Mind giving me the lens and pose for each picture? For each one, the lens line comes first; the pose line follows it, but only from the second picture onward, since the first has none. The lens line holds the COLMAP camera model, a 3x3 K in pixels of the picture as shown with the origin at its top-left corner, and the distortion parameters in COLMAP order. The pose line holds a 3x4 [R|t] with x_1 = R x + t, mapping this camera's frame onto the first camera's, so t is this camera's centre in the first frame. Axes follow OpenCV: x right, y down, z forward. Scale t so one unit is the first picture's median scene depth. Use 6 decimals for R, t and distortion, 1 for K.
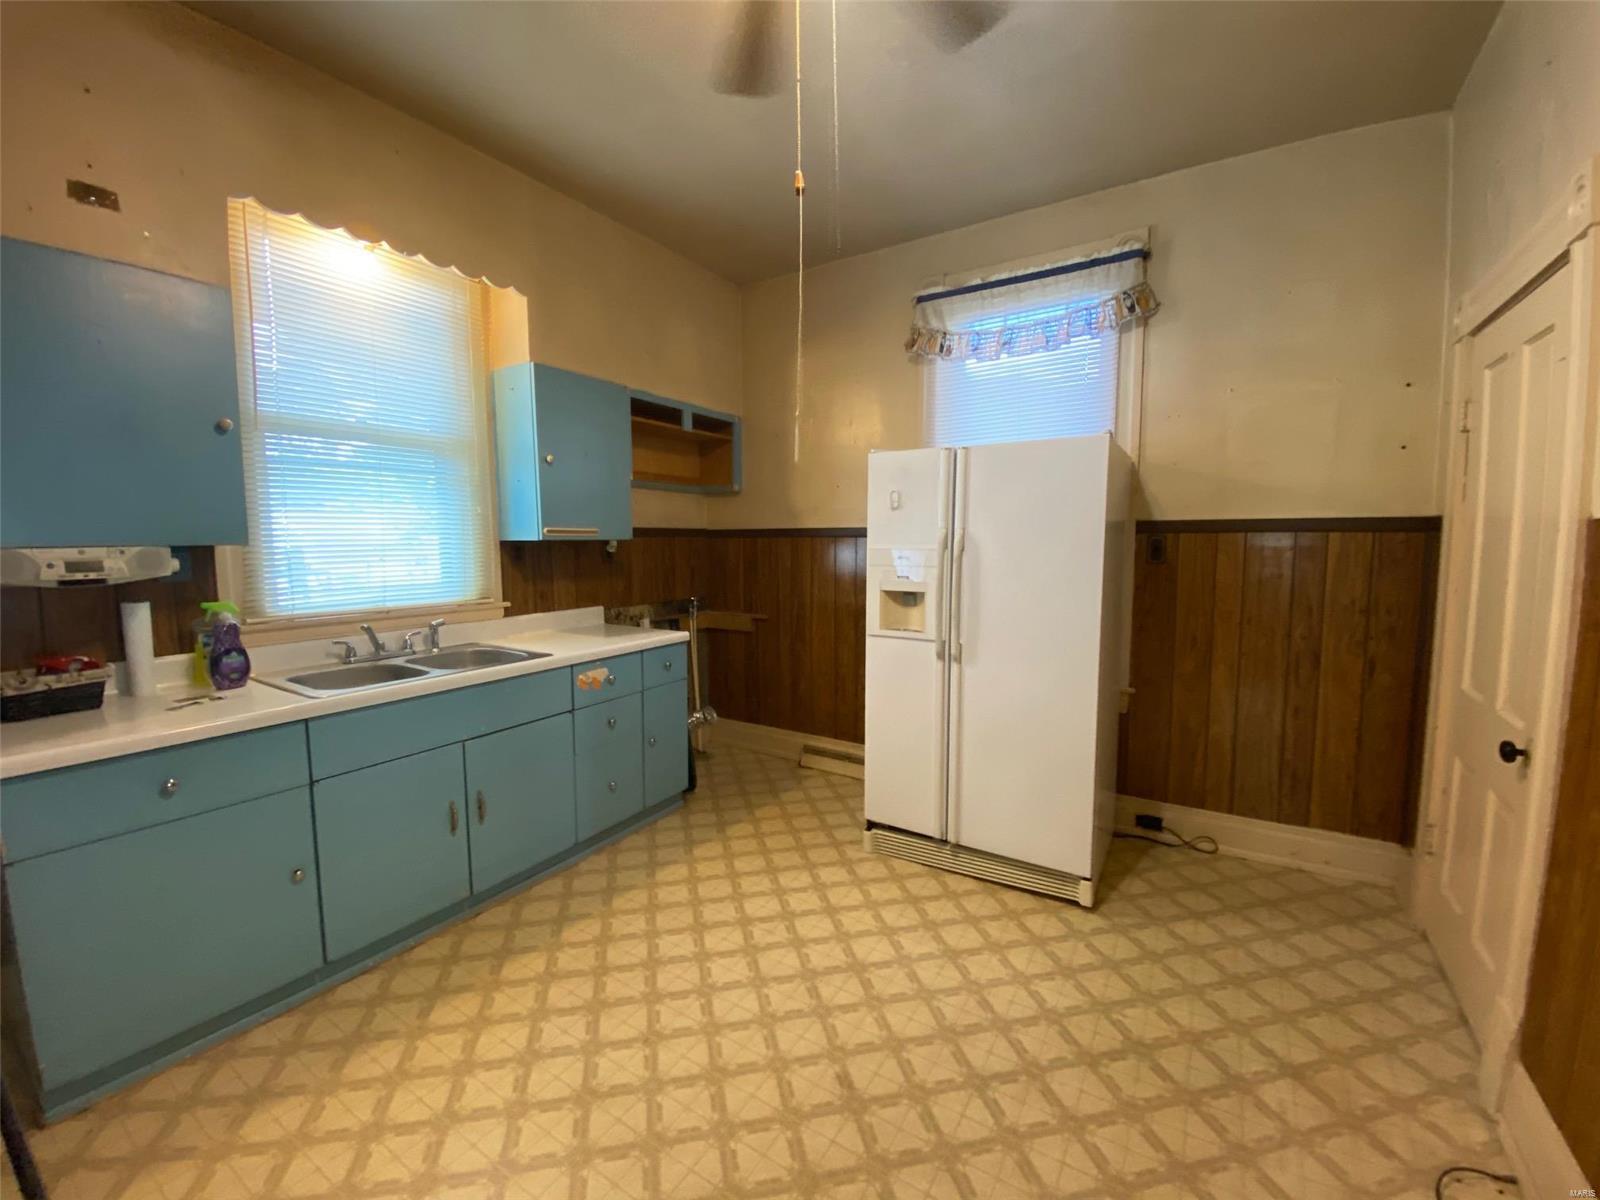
lens RADIAL K [[646.9, 0, 792.9], [0, 646.9, 596.8], [0, 0, 1]] dist [0.040022, -0.030538]
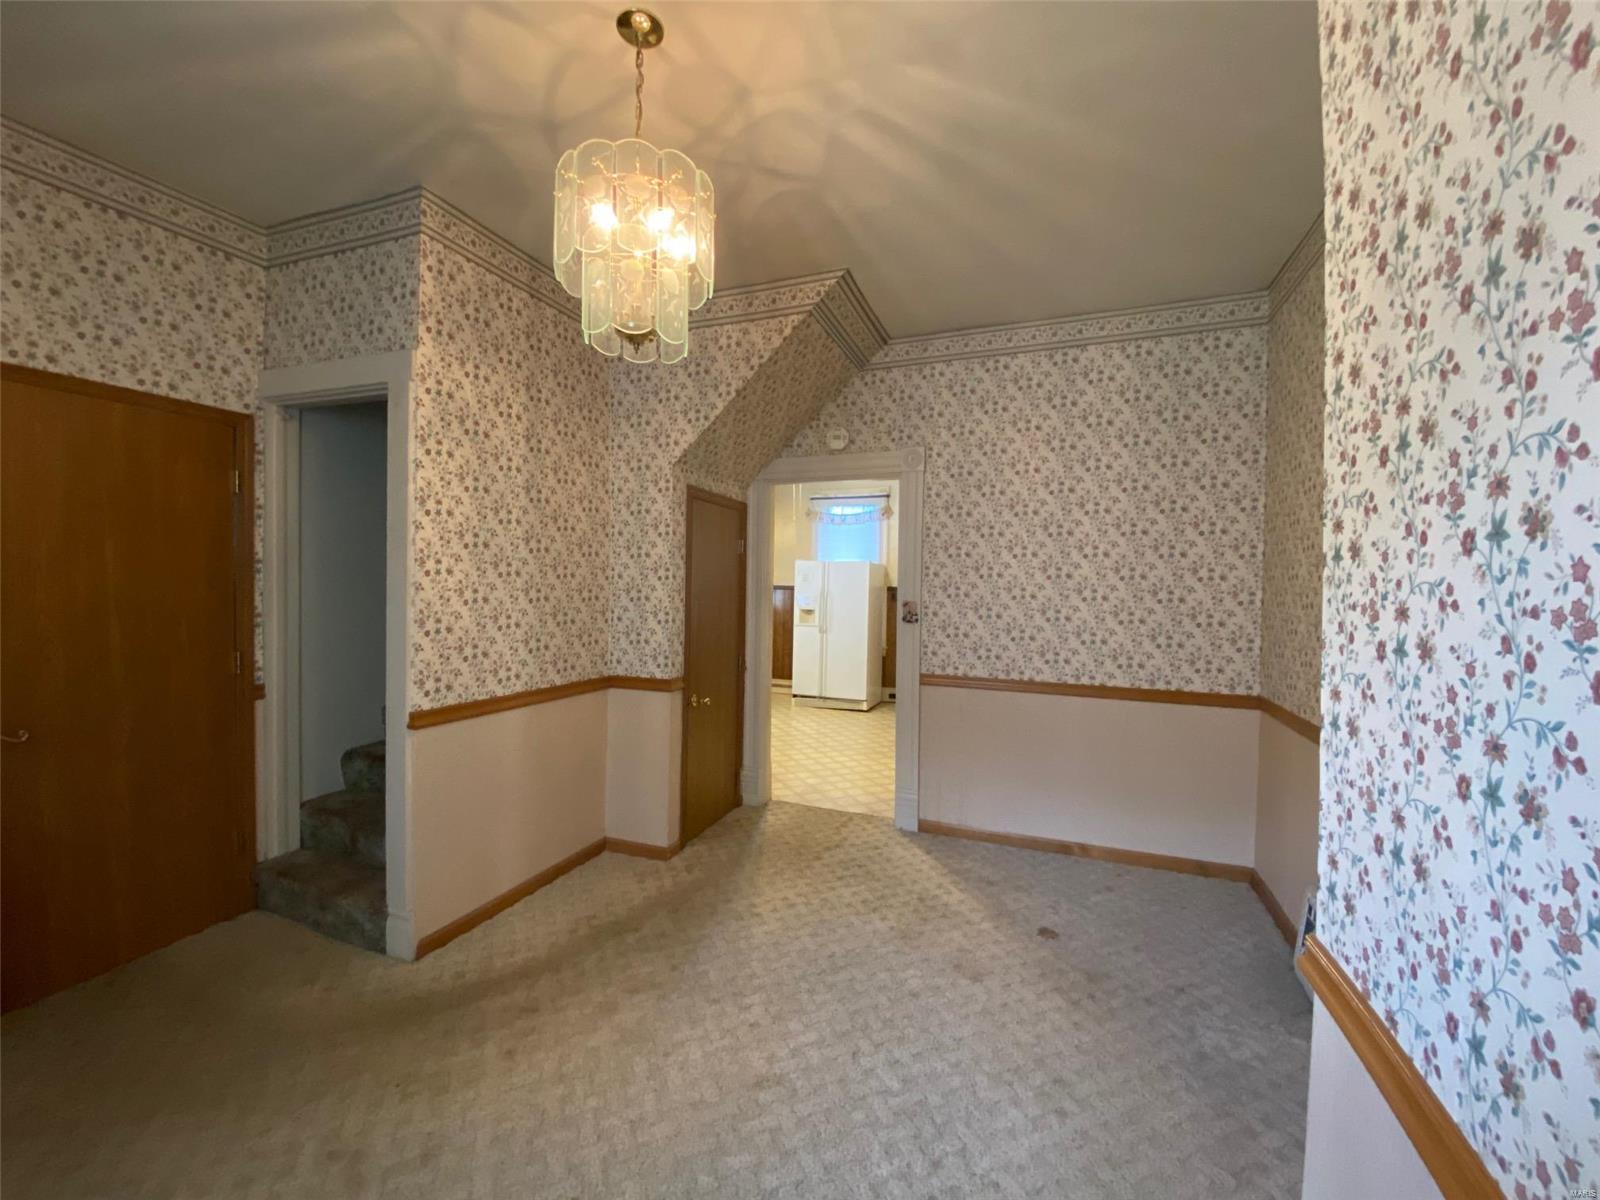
lens RADIAL K [[646.9, 0, 792.9], [0, 646.9, 596.8], [0, 0, 1]] dist [0.040022, -0.030538]
pose [[0.981099, 0.017705, 0.192695, -0.444643], [-0.004396, 0.997588, -0.069277, 0.133128], [-0.193456, 0.067120, 0.978810, -1.791400]]
